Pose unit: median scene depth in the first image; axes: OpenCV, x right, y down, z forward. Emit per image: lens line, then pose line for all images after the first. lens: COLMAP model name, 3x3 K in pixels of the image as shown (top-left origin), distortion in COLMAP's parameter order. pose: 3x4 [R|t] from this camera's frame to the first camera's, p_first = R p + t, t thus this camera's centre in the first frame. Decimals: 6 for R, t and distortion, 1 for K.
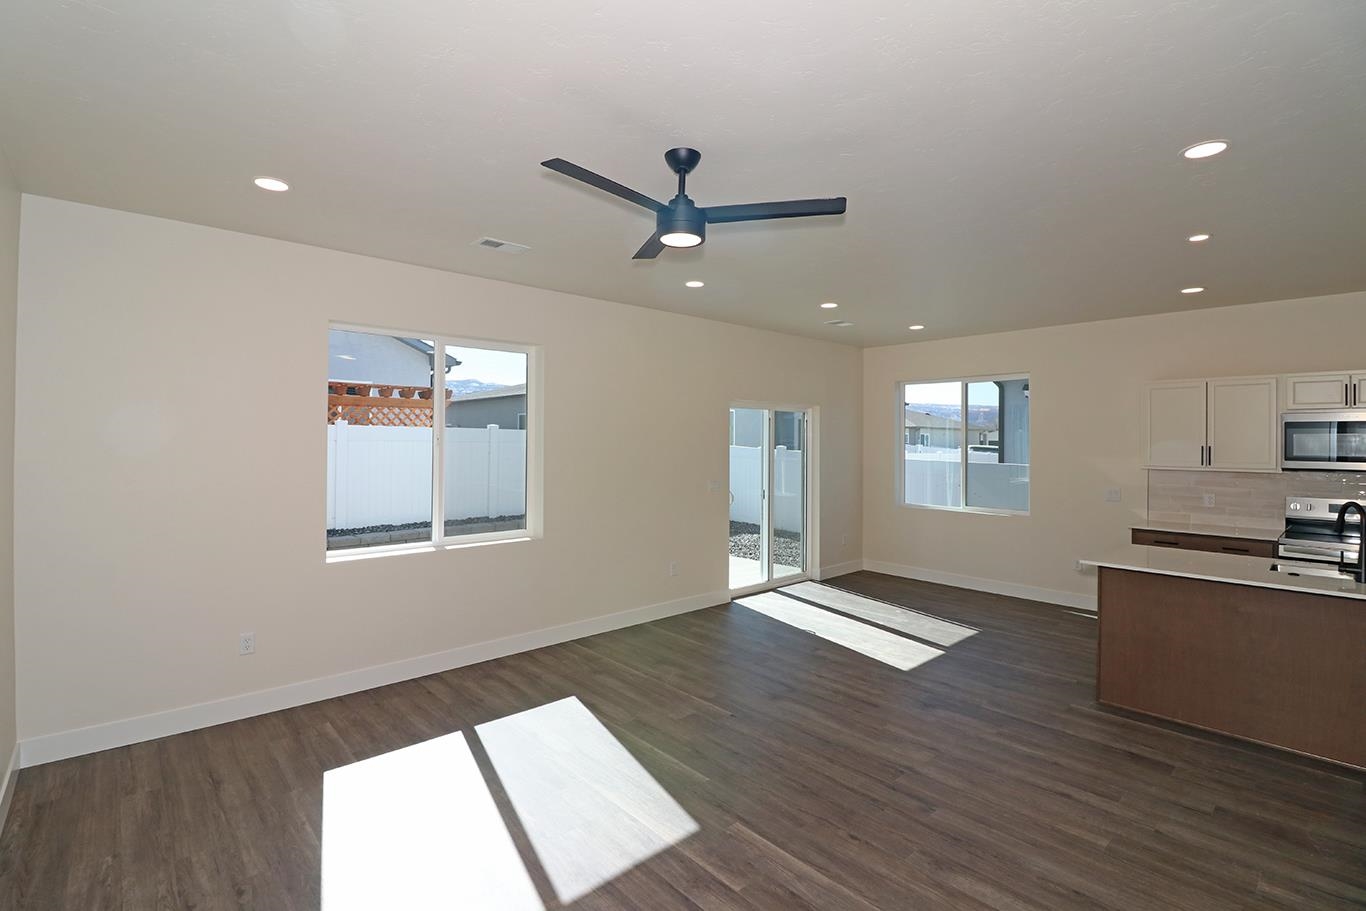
lens RADIAL K [[629.2, 0, 673.6], [0, 629.2, 434.4], [0, 0, 1]] dist [-0.002028, -0.013181]
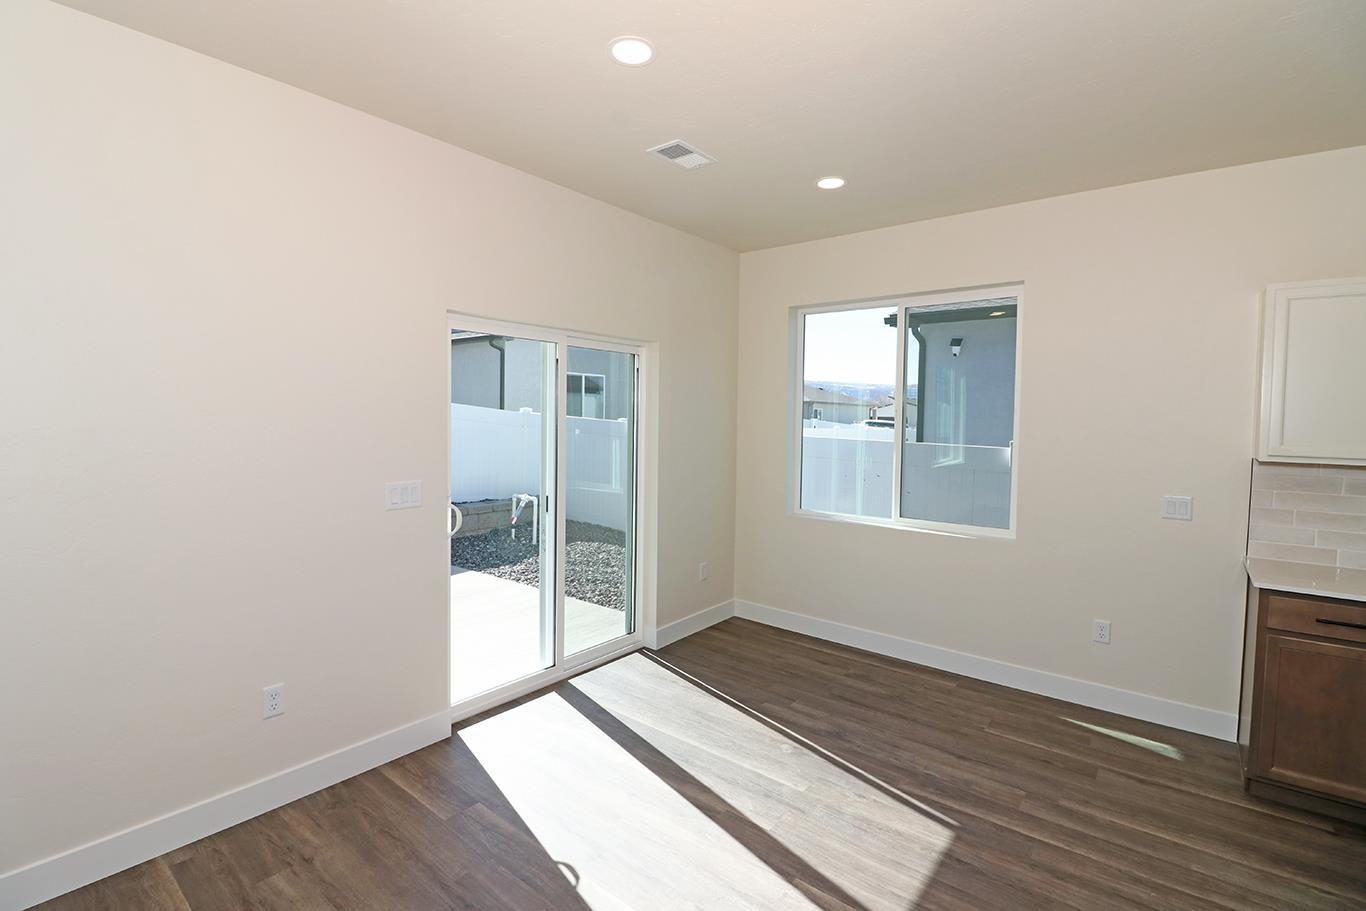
lens RADIAL K [[629.2, 0, 673.6], [0, 629.2, 434.4], [0, 0, 1]] dist [-0.002028, -0.013181]
pose [[0.987718, 0.004544, 0.156180, 0.278567], [-0.011080, 0.999098, 0.041003, 0.024425], [-0.155853, -0.042230, 0.986877, 0.779113]]
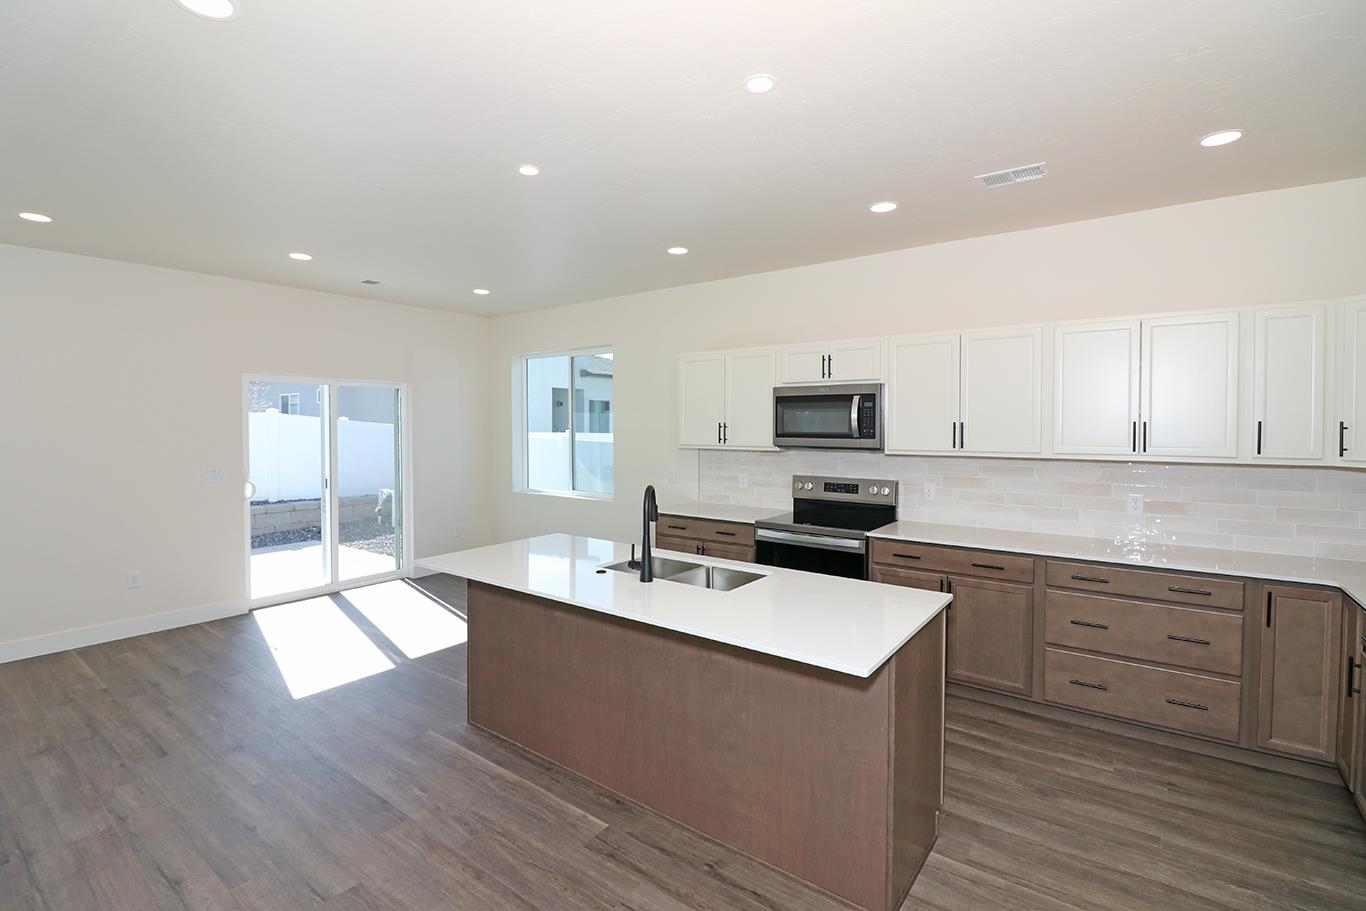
lens RADIAL K [[633.2, 0, 683.9], [0, 633.2, 436.2], [0, 0, 1]] dist [-0.017597, -0.004717]
pose [[0.979448, -0.011925, 0.201346, 0.751994], [0.005575, 0.999470, 0.032076, 0.010558], [-0.201622, -0.030294, 0.978995, 0.110022]]
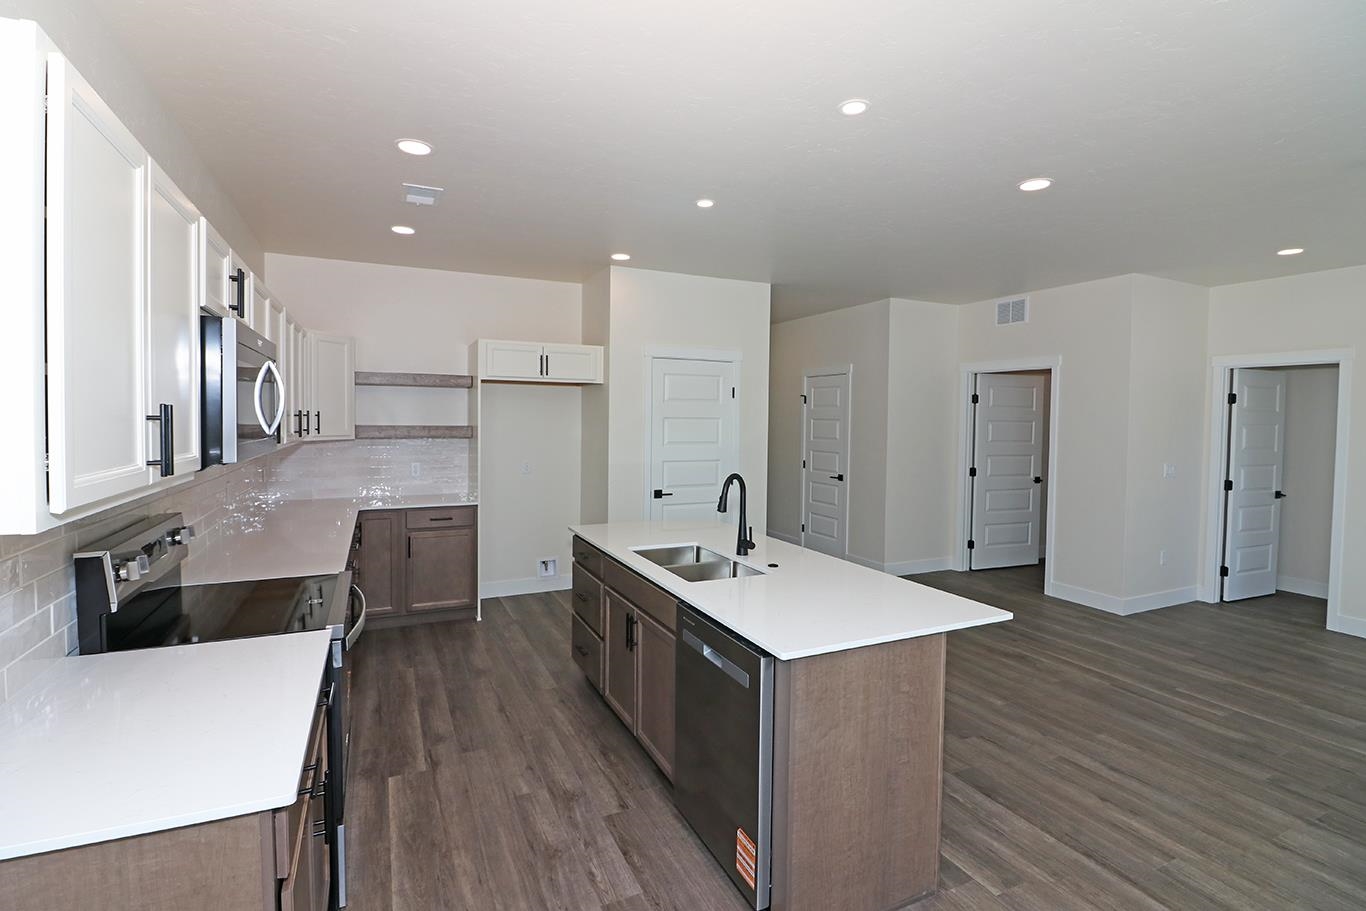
lens RADIAL K [[633.2, 0, 683.9], [0, 633.2, 436.2], [0, 0, 1]] dist [-0.017597, -0.004717]
pose [[-0.957491, -0.026346, 0.287256, 0.698952], [-0.021491, 0.999568, 0.020042, 0.030434], [-0.287660, 0.013016, -0.957644, 1.476874]]
